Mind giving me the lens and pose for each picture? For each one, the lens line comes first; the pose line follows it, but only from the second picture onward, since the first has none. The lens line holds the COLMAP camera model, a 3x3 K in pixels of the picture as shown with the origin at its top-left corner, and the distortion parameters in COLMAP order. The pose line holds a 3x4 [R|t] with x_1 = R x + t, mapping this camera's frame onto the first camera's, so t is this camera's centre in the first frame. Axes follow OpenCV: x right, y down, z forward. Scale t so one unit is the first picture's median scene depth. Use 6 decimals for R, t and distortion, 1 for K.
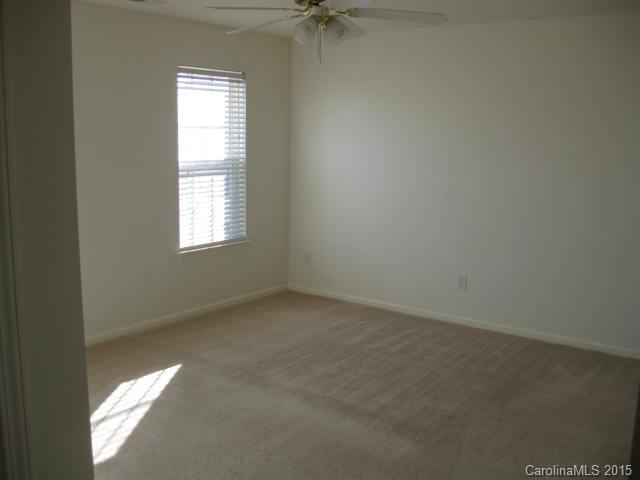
lens RADIAL K [[651.7, 0, 321.8], [0, 651.7, 232.4], [0, 0, 1]] dist [-0.129105, 0.043158]
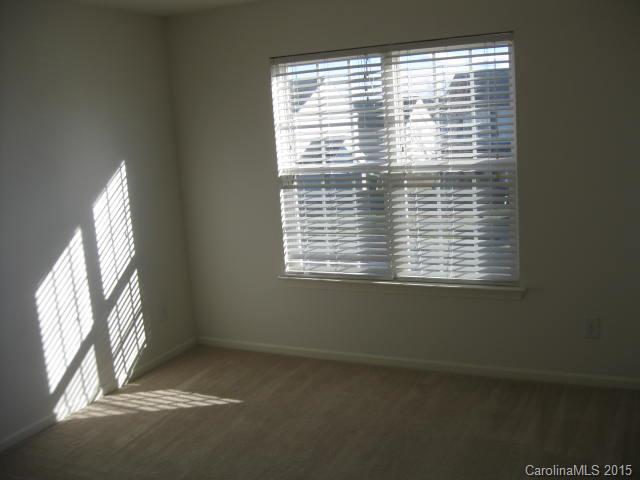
lens RADIAL K [[651.7, 0, 321.8], [0, 651.7, 232.4], [0, 0, 1]] dist [-0.129105, 0.043158]
pose [[0.207664, 0.093819, -0.973691, 0.591245], [-0.090663, 0.992951, 0.076339, -0.093644], [0.973990, 0.072425, 0.214706, 0.826247]]
